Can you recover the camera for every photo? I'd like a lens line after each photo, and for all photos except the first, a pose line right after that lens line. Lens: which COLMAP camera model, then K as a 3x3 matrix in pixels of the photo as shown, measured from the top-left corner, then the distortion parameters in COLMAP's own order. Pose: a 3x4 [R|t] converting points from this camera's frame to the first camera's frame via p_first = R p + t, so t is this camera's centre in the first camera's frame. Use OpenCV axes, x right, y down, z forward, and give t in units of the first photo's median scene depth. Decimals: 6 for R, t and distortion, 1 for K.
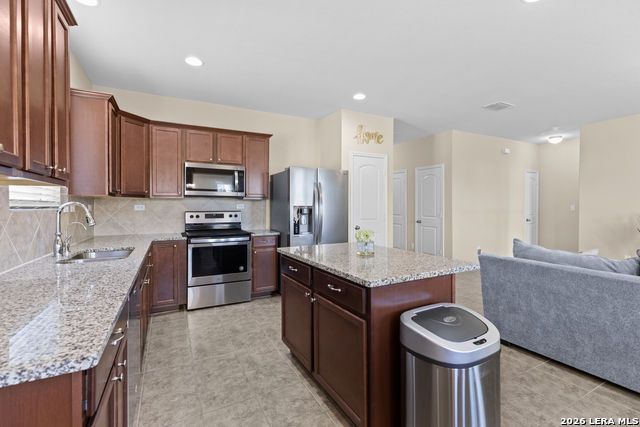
lens RADIAL K [[287.0, 0, 320.1], [0, 287.0, 208.9], [0, 0, 1]] dist [0.000577, 0.000542]
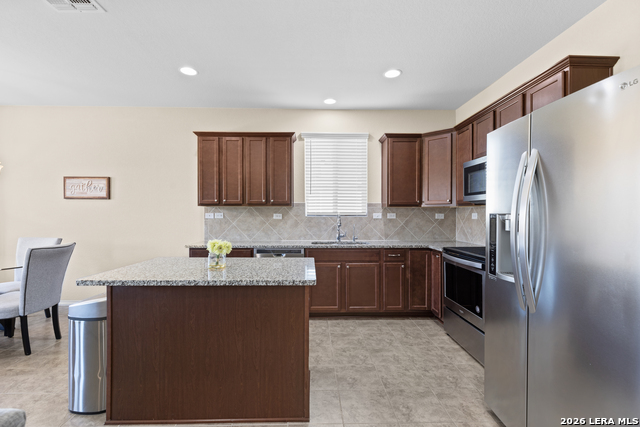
lens RADIAL K [[287.0, 0, 319.2], [0, 287.0, 218.8], [0, 0, 1]] dist [0.000577, 0.000542]
pose [[-0.446411, 0.010220, -0.894770, 0.474025], [-0.008799, 0.999836, 0.015810, -0.006638], [0.894785, 0.014931, -0.446248, 0.971275]]
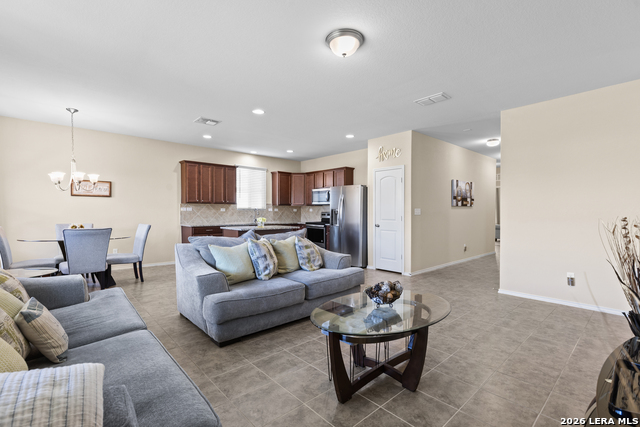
lens RADIAL K [[287.0, 0, 317.9], [0, 287.0, 223.0], [0, 0, 1]] dist [0.000577, 0.000542]
pose [[0.243974, 0.041717, -0.968884, 1.630404], [-0.013602, 0.999123, 0.039594, 0.006457], [0.969686, 0.003519, 0.244328, 0.496583]]
